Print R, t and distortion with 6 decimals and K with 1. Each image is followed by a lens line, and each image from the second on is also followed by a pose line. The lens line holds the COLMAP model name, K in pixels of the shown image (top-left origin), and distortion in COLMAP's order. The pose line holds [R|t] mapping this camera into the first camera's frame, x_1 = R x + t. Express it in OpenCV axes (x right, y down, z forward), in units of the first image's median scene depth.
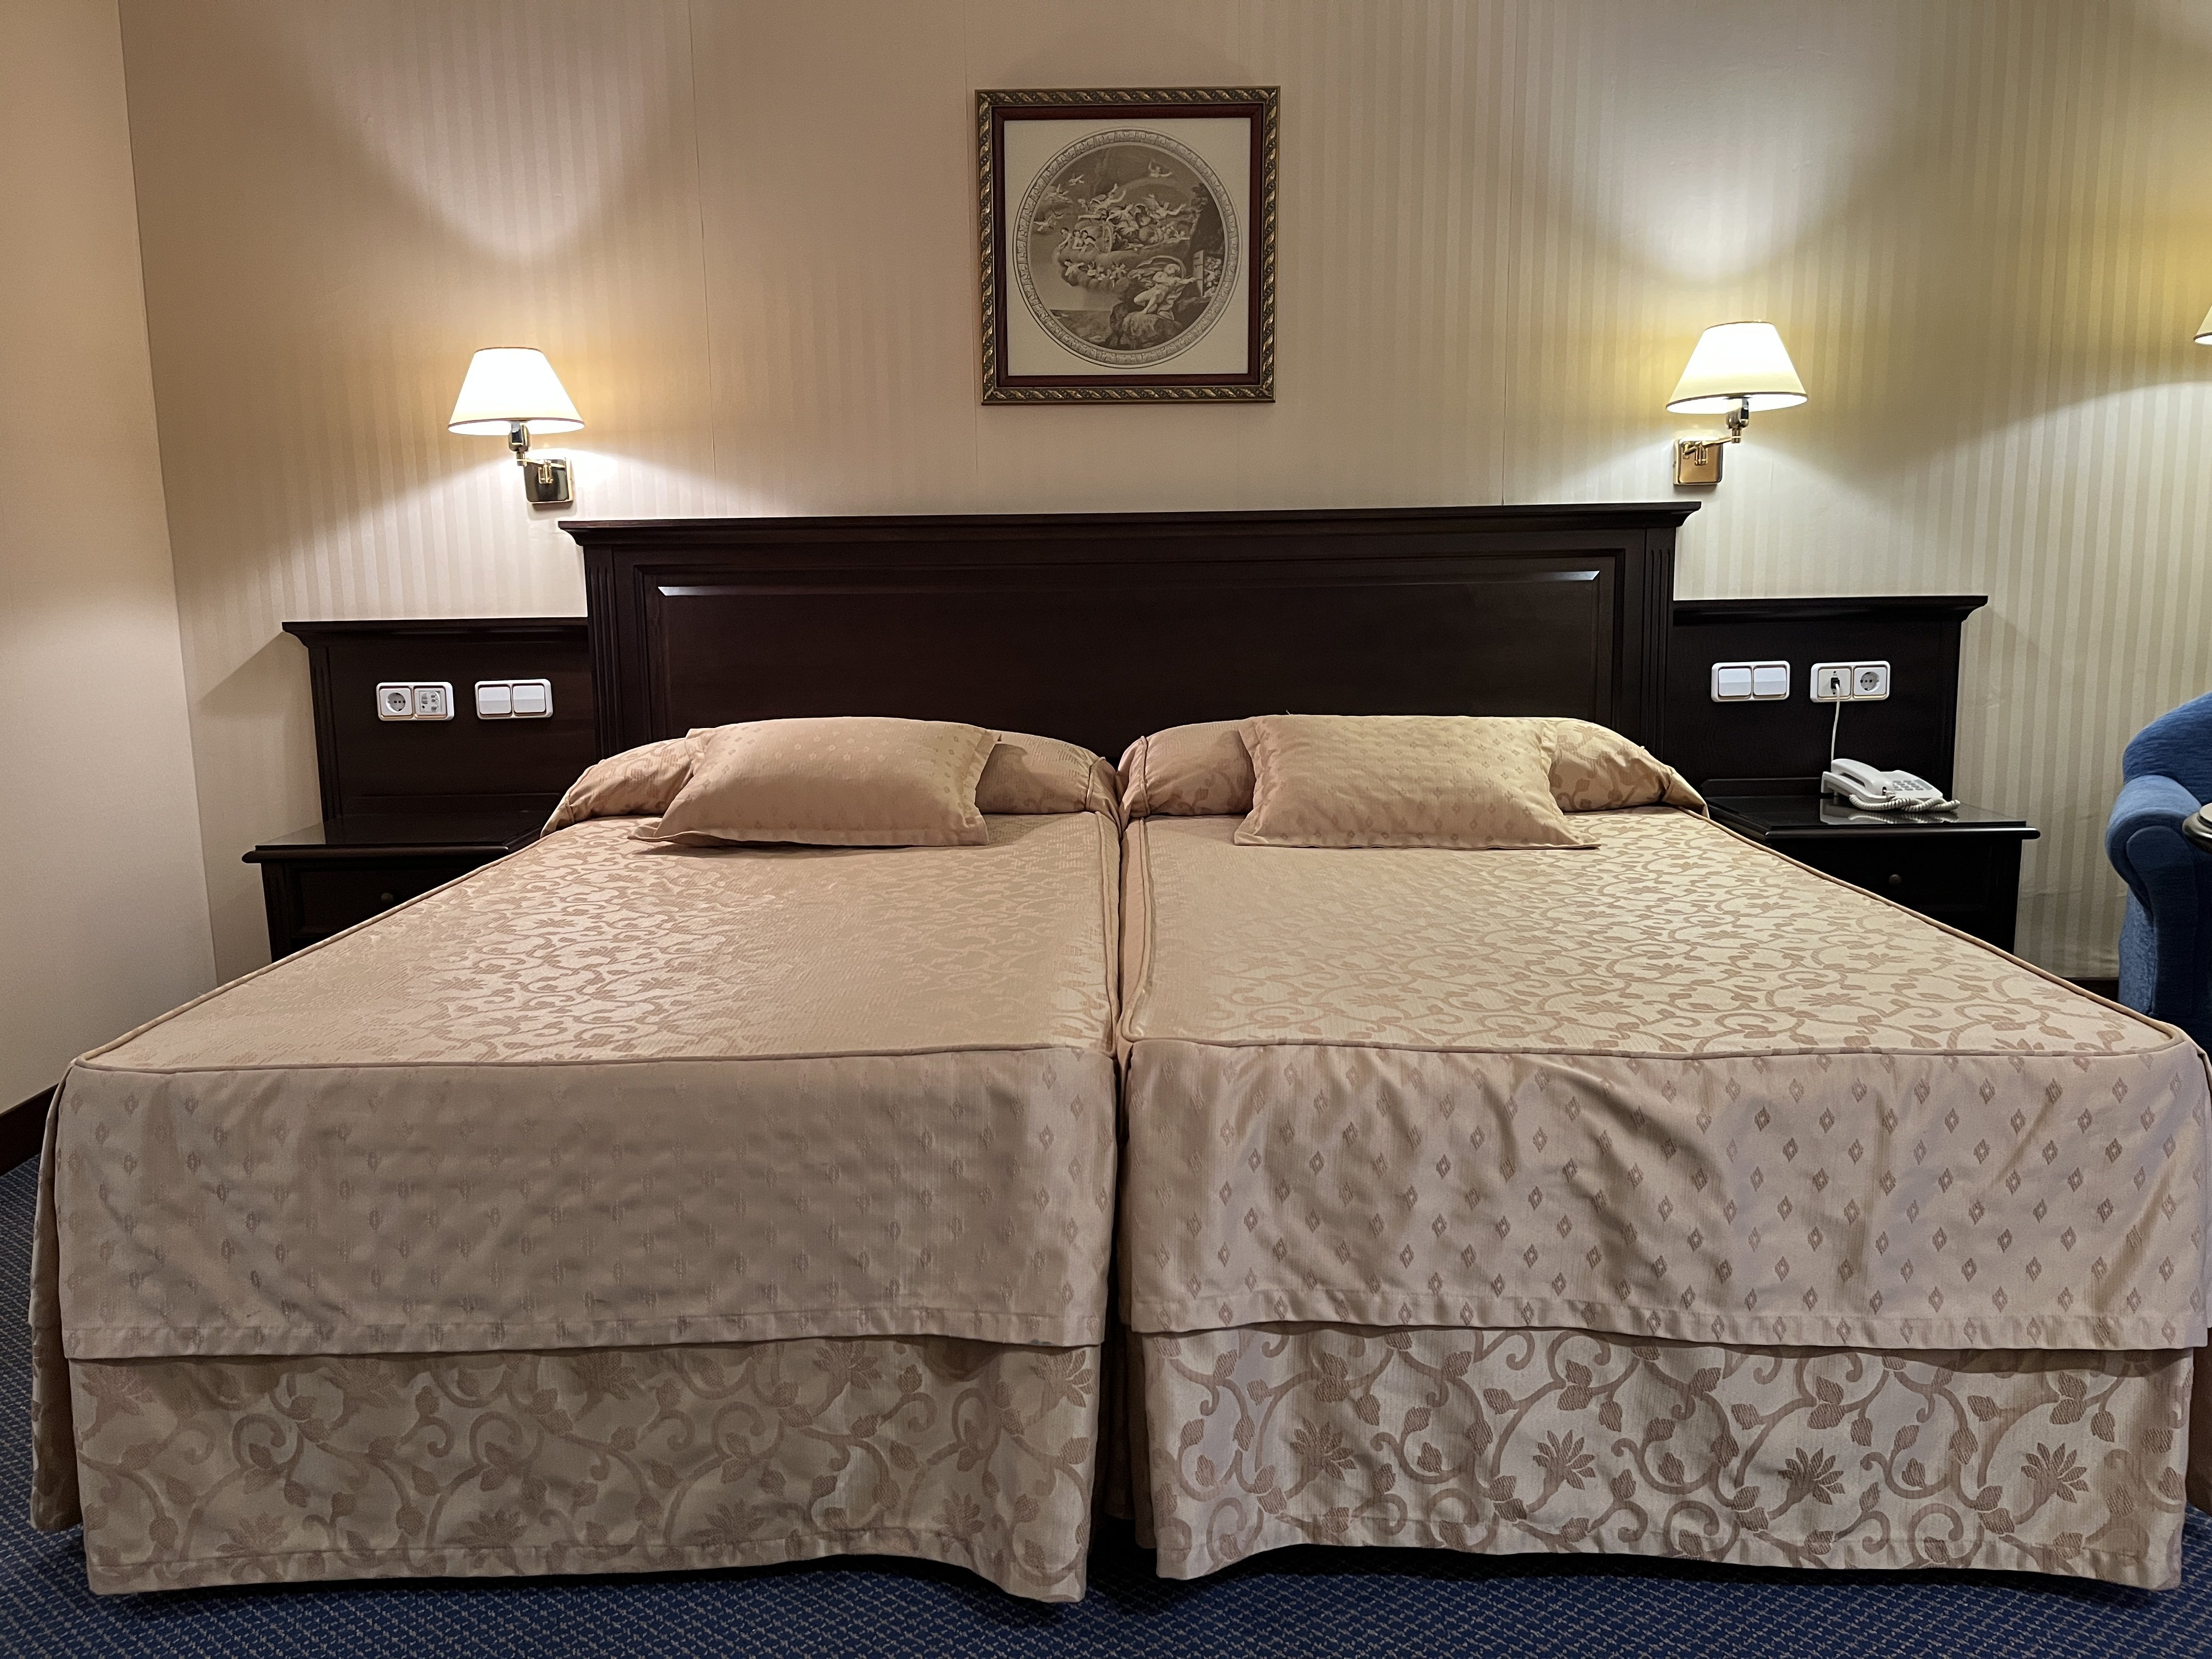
lens RADIAL K [[1684.5, 0, 1106.0], [0, 1684.5, 829.5], [0, 0, 1]] dist [0.063954, -0.093779]
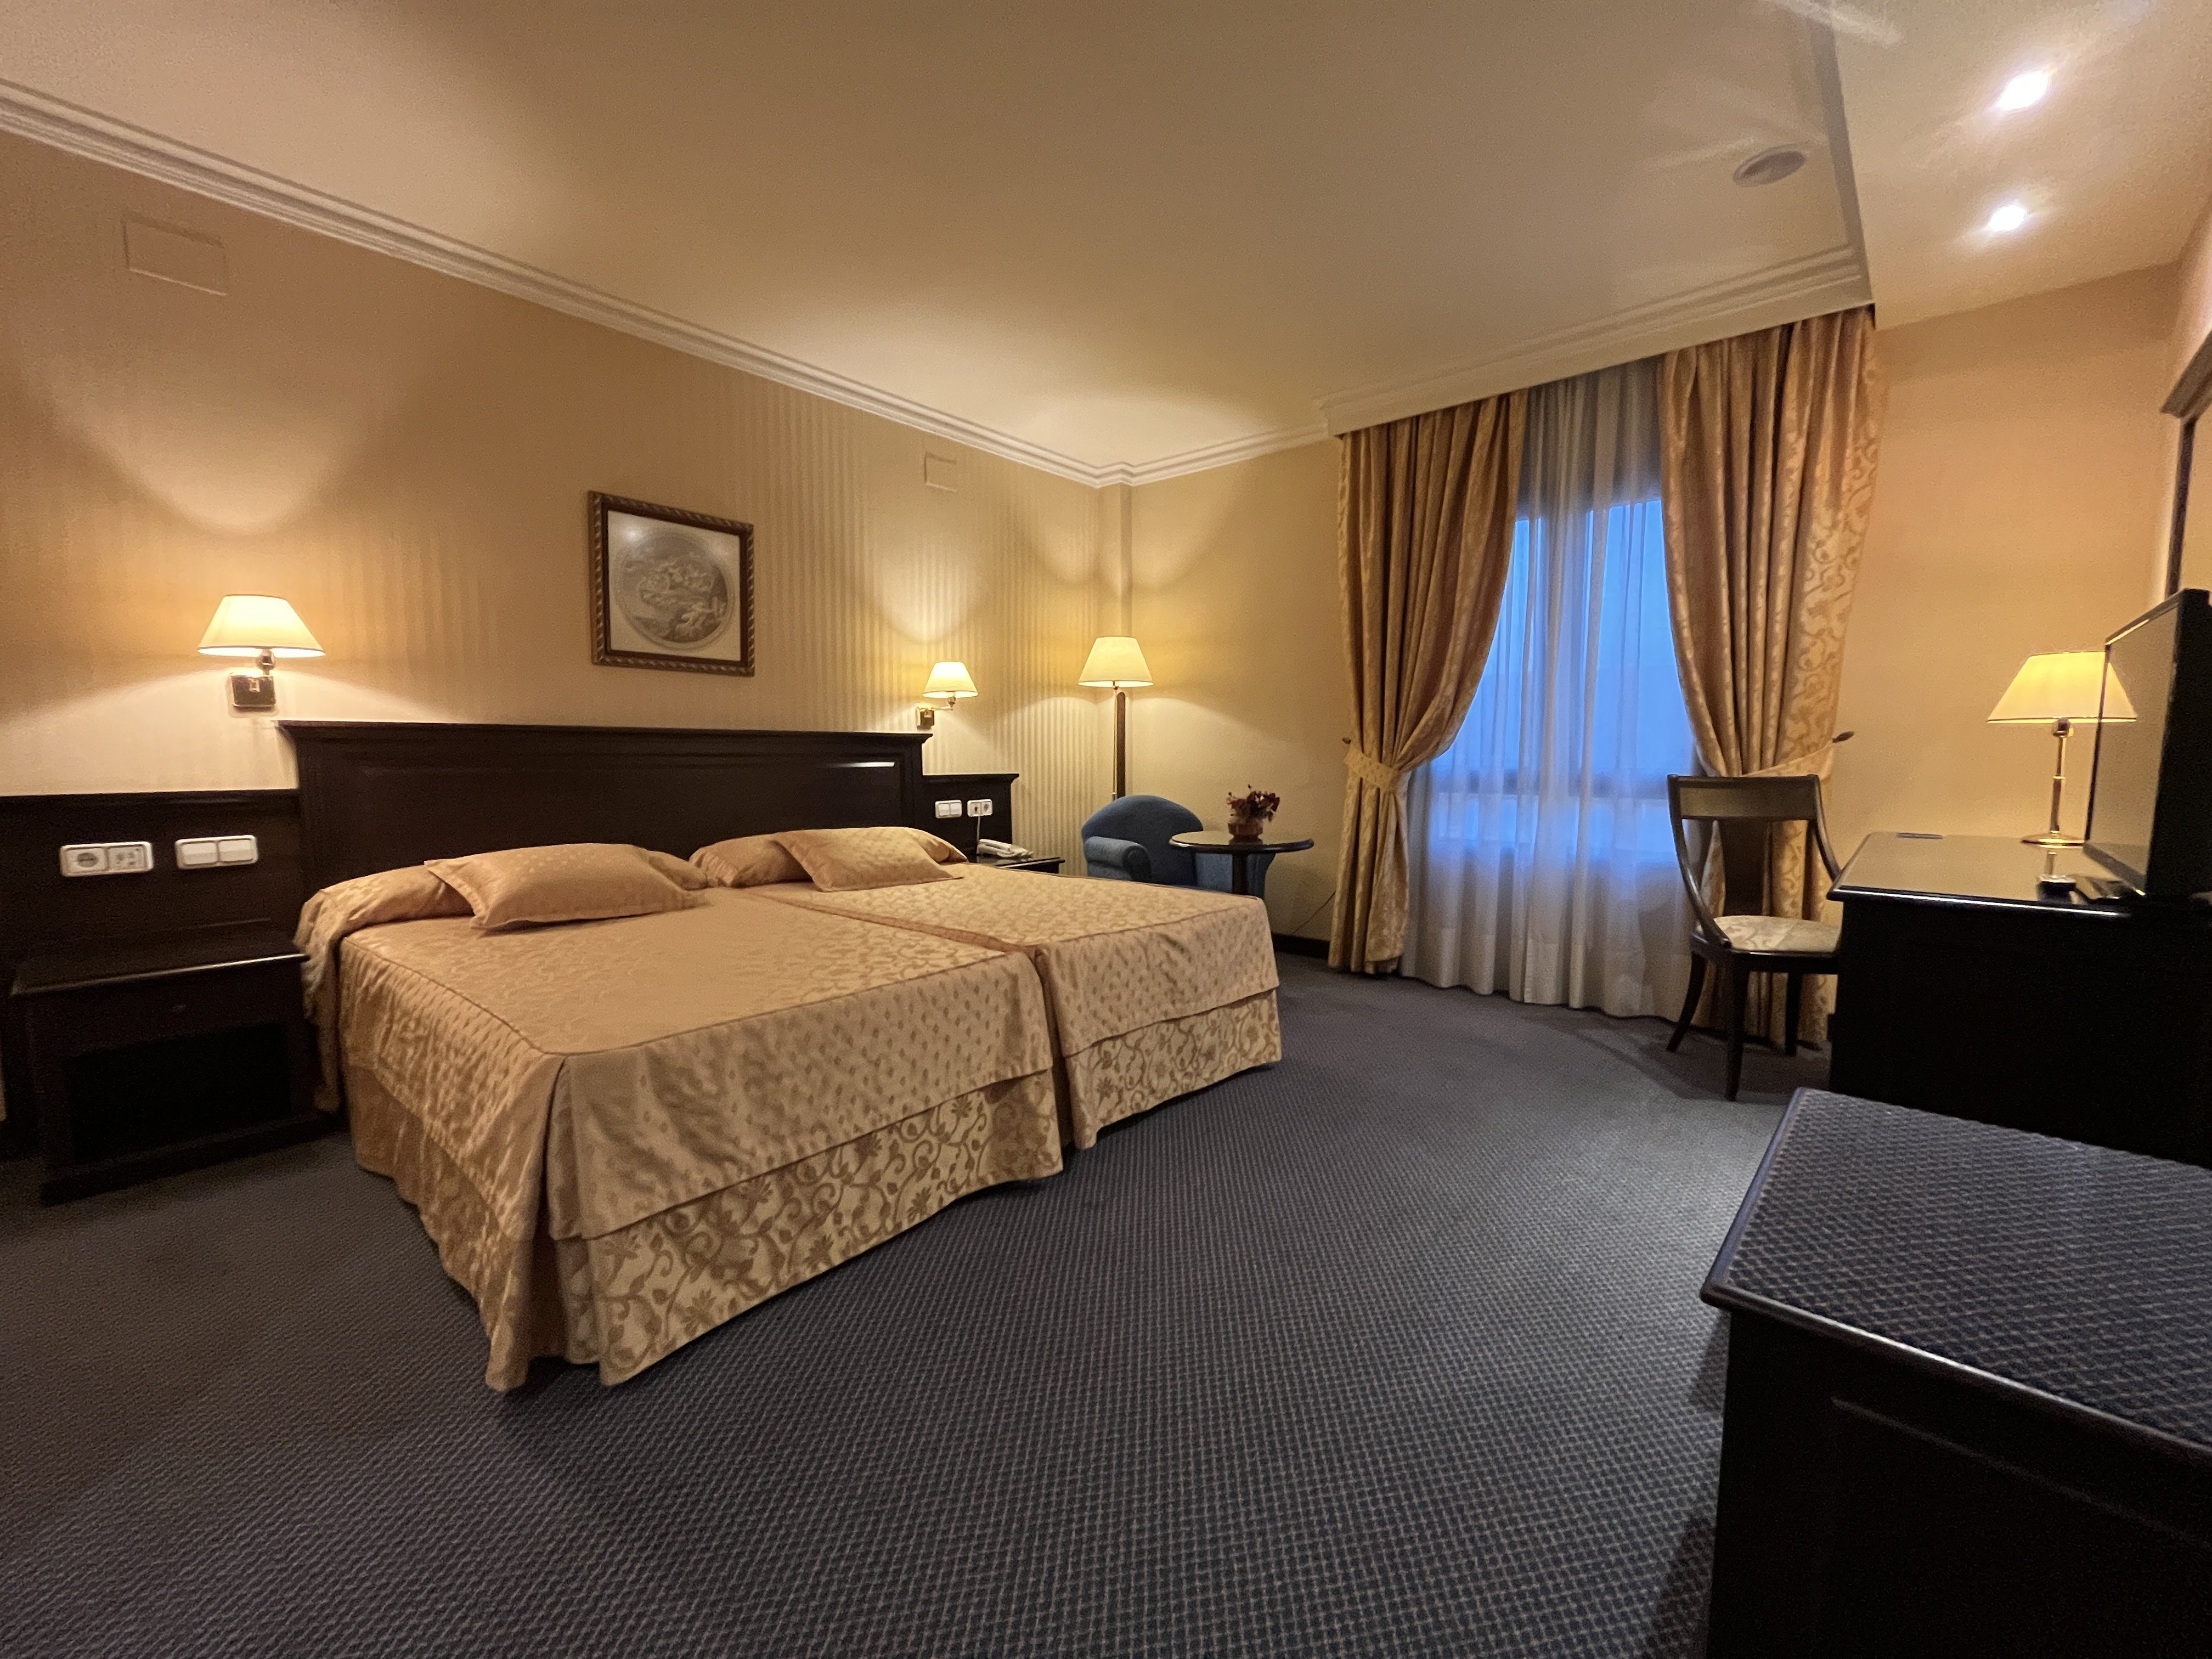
lens RADIAL K [[907.2, 0, 1101.1], [0, 907.2, 824.0], [0, 0, 1]] dist [-0.002079, 0.000363]
pose [[0.646005, -0.043018, 0.762120, -0.489678], [0.110072, 0.993226, -0.037238, 0.004277], [-0.755356, 0.107944, 0.646364, 0.024466]]
